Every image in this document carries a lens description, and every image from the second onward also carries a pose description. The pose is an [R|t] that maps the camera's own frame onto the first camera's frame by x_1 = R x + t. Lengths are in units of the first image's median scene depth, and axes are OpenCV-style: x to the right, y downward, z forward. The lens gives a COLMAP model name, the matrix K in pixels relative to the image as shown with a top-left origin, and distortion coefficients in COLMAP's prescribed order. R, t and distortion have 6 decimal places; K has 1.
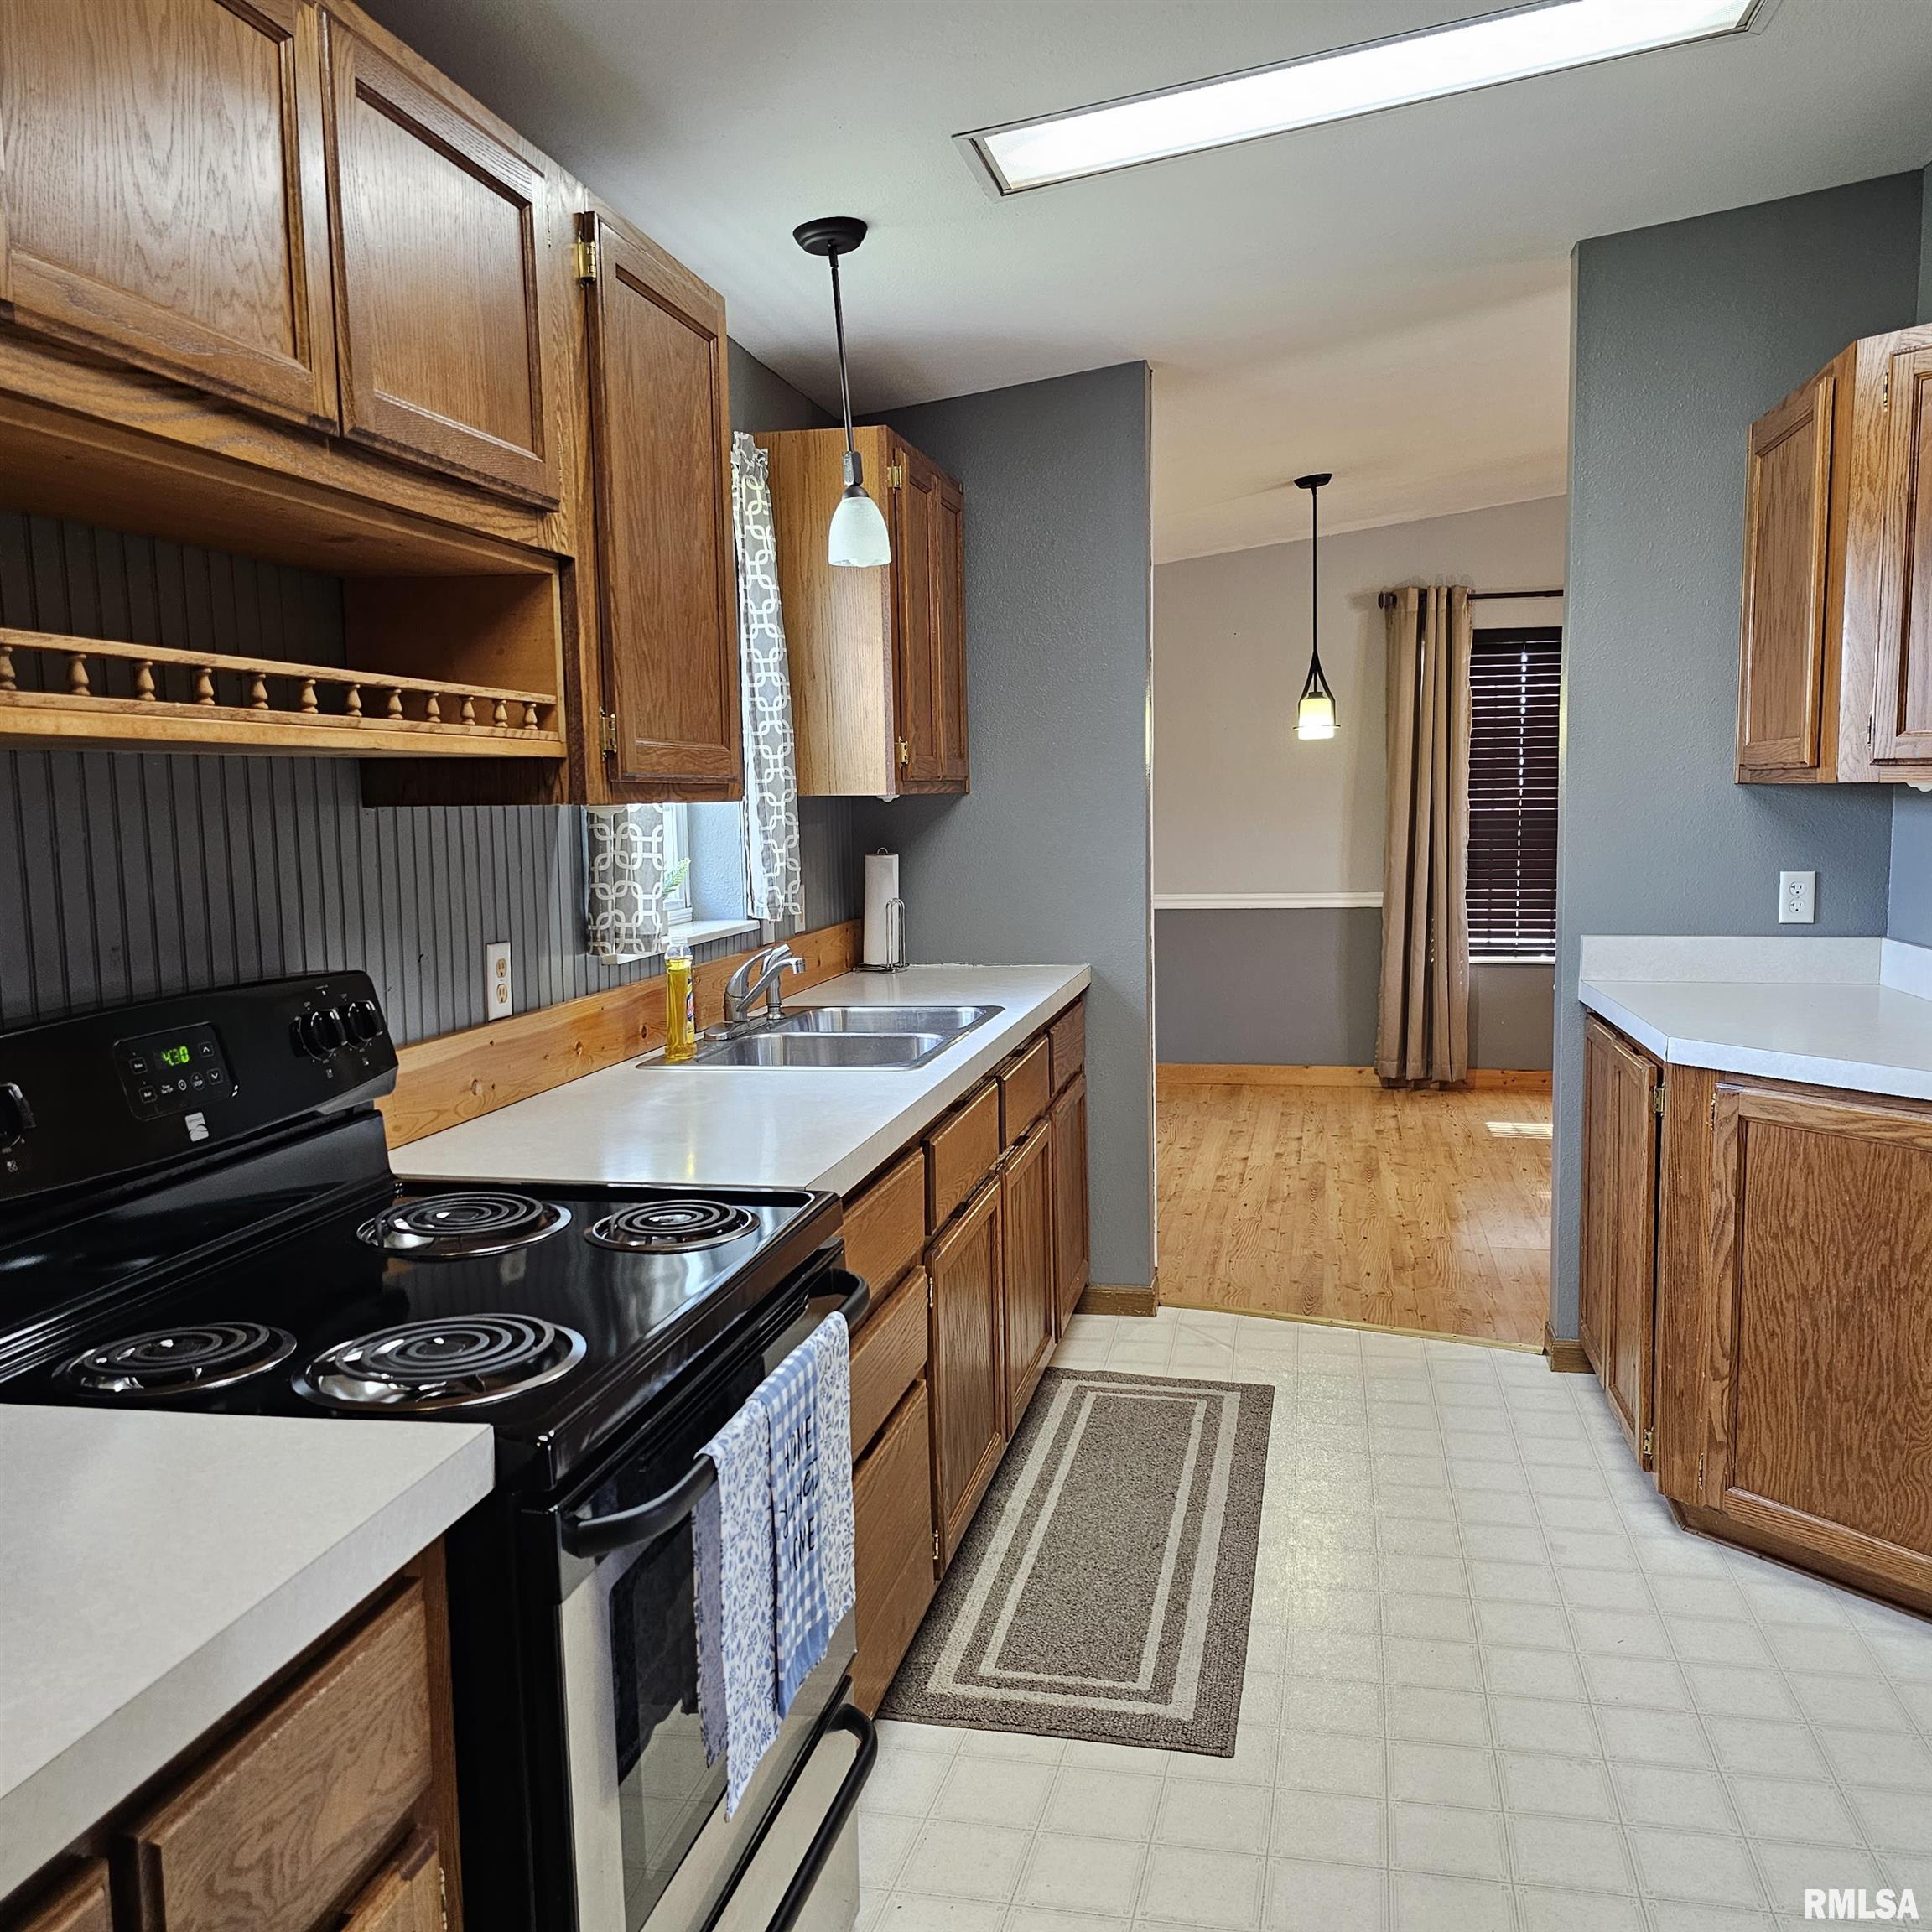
lens RADIAL K [[1747.9, 0, 965.5], [0, 1747.9, 952.7], [0, 0, 1]] dist [0.096379, -0.117000]
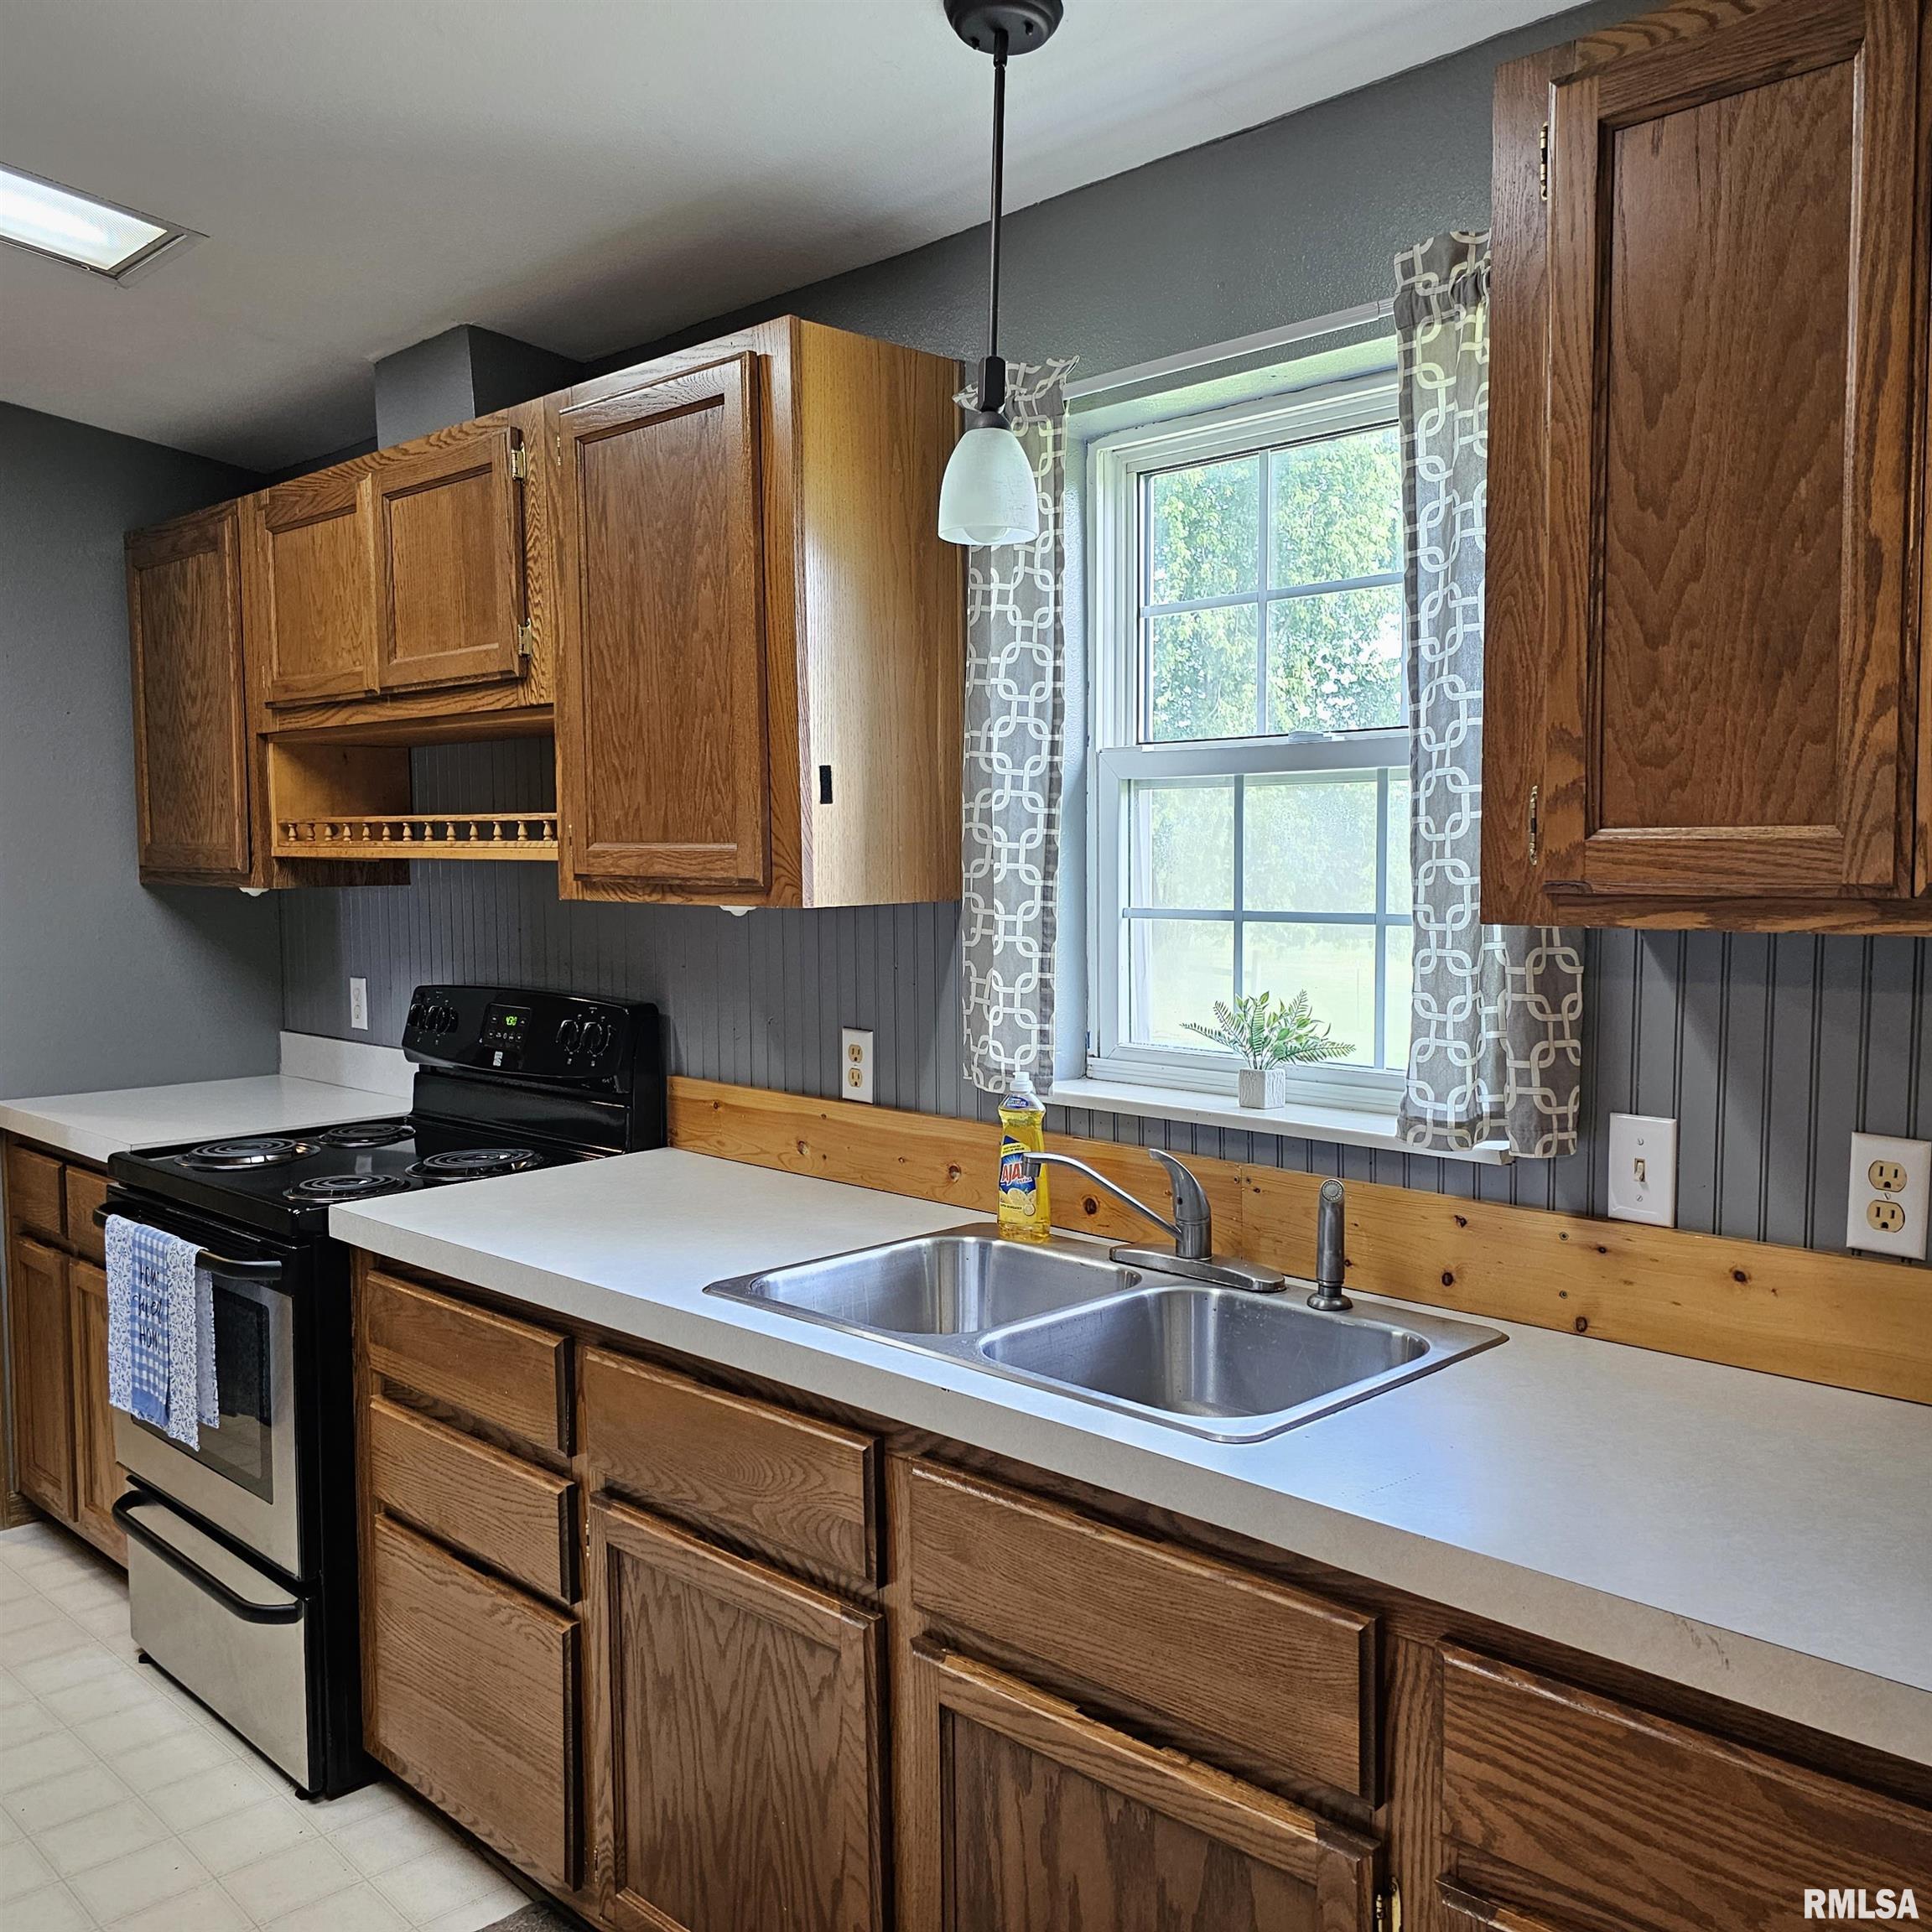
lens RADIAL K [[1675.4, 0, 931.1], [0, 1675.4, 953.0], [0, 0, 1]] dist [0.110750, -0.154525]
pose [[-0.525114, 0.080659, -0.847201, 0.539109], [-0.059821, 0.989538, 0.131289, -0.179615], [0.848927, 0.119622, -0.514795, 1.510451]]
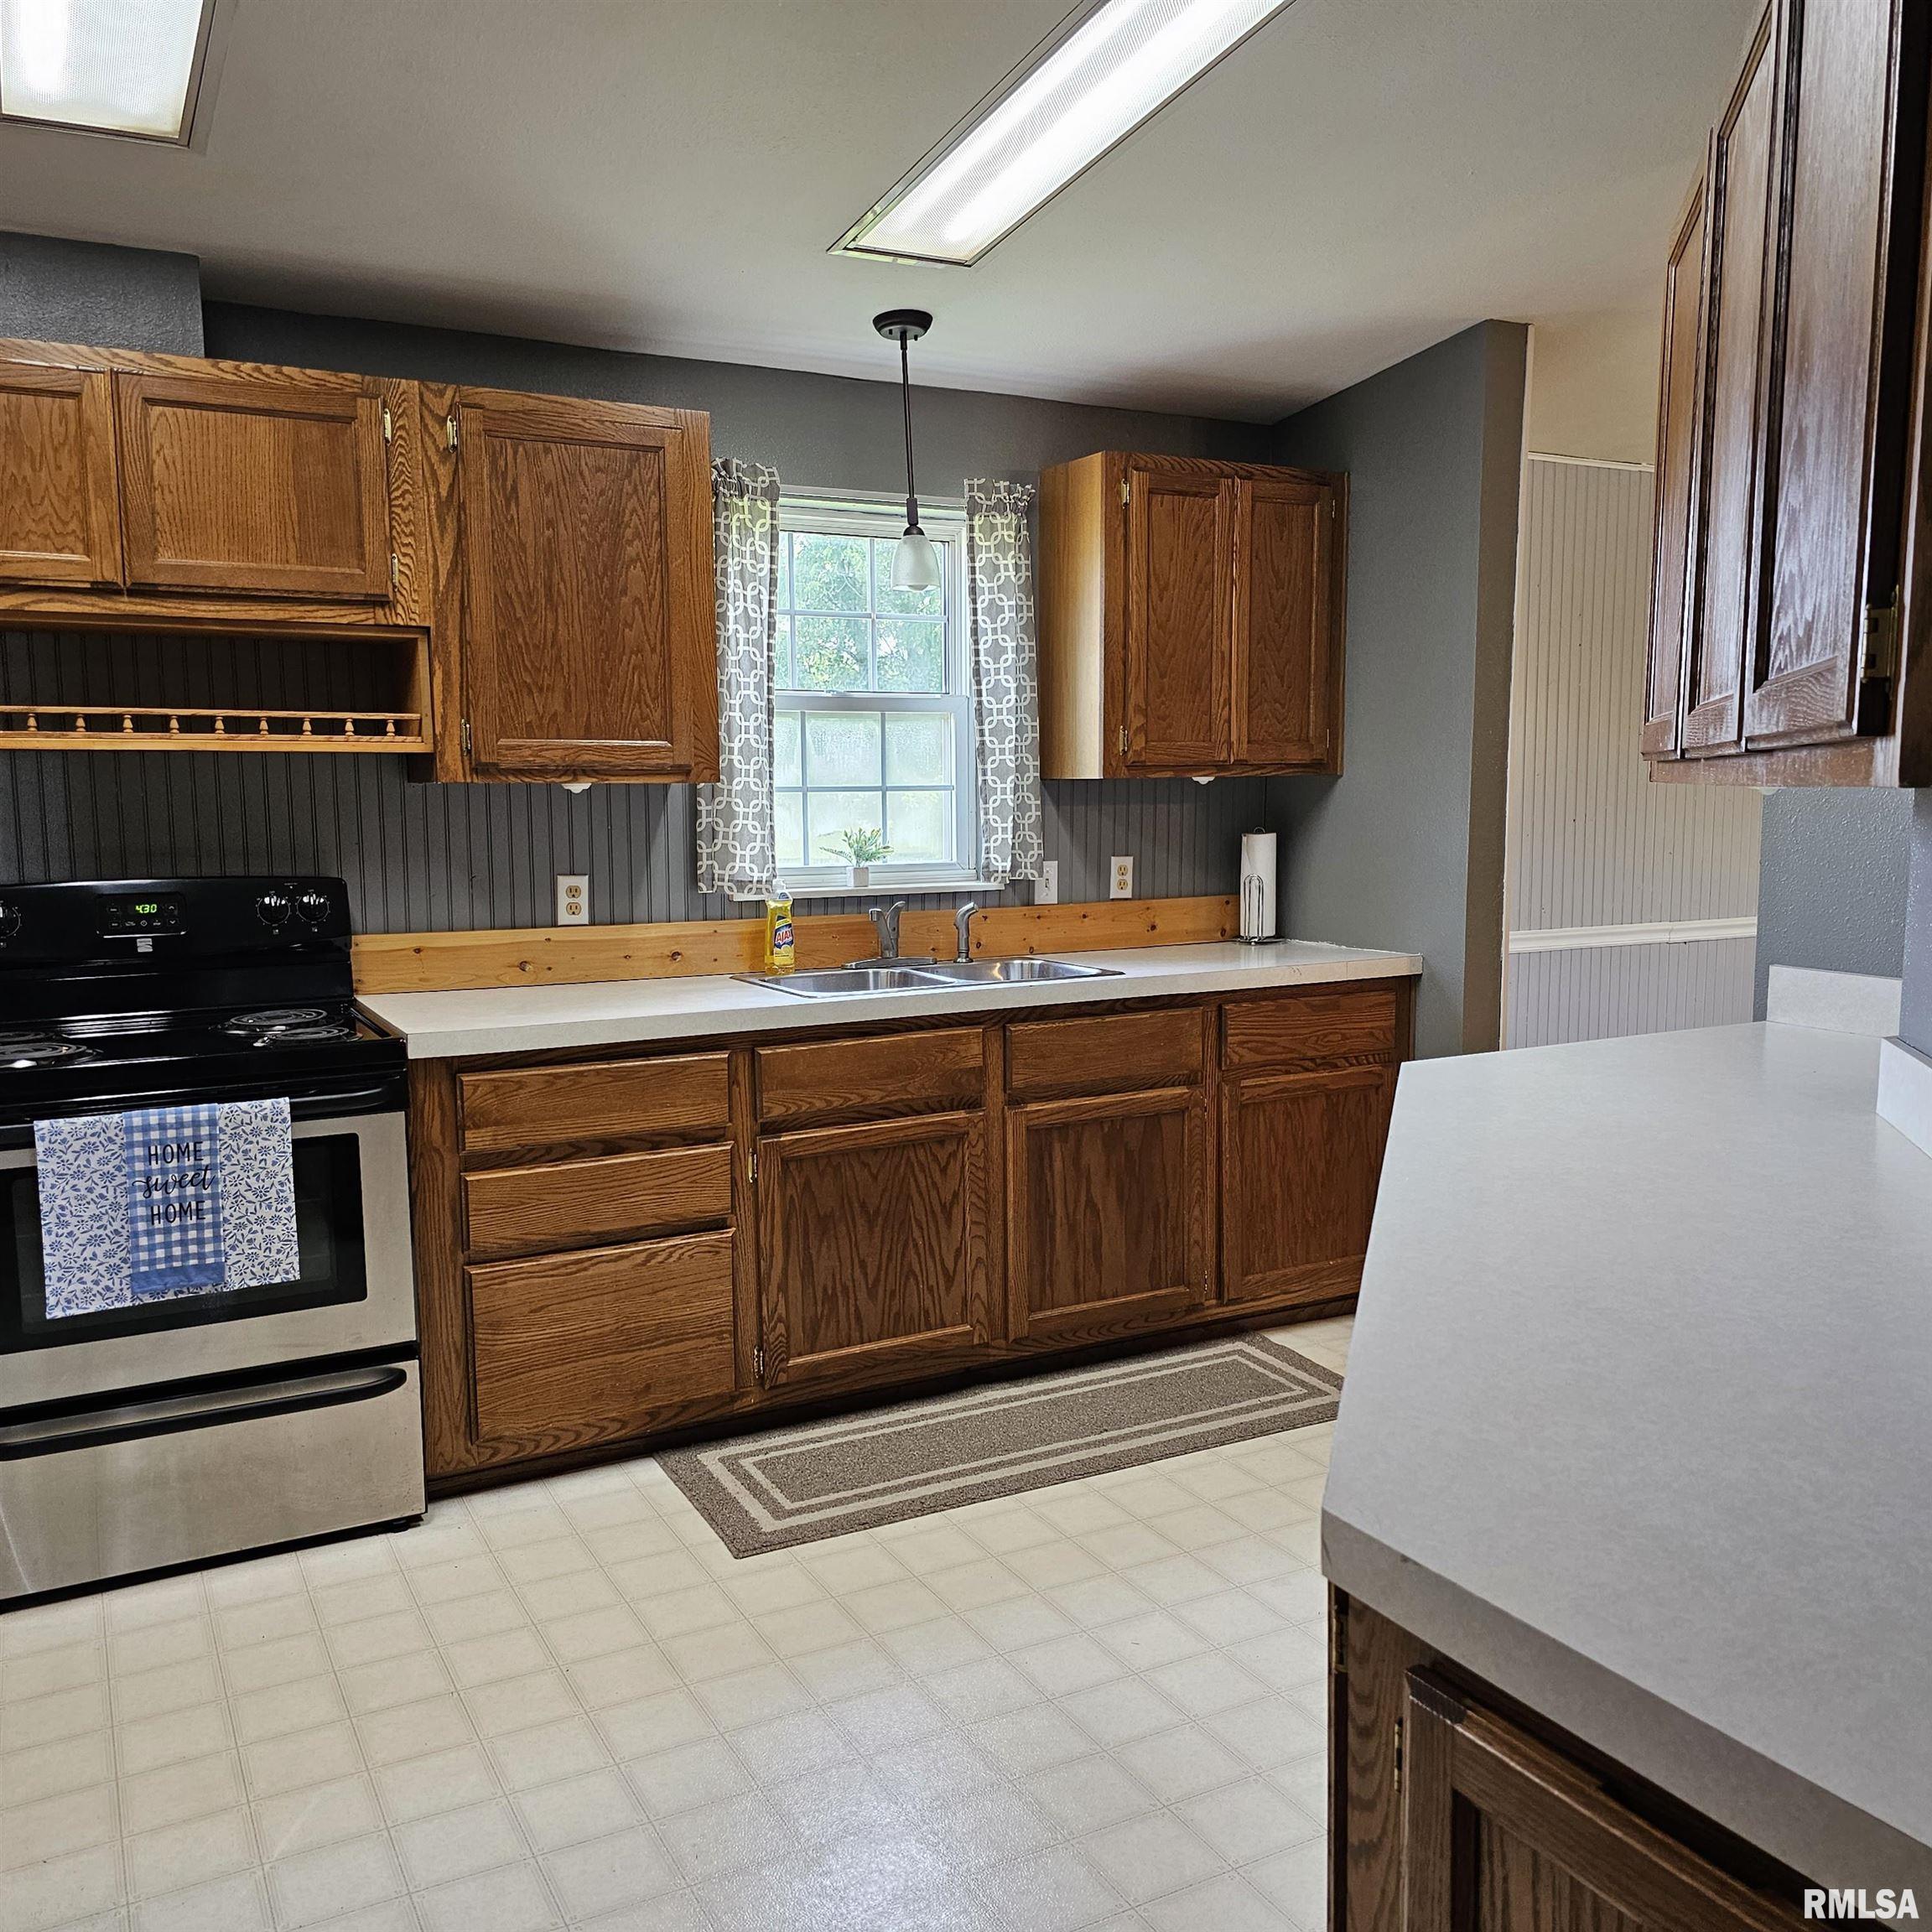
lens RADIAL K [[1747.9, 0, 965.5], [0, 1747.9, 952.7], [0, 0, 1]] dist [0.096379, -0.117000]
pose [[0.641992, 0.097532, -0.760483, 1.066347], [-0.080447, 0.994970, 0.059693, -0.053891], [0.762479, 0.022856, 0.646609, 0.284332]]
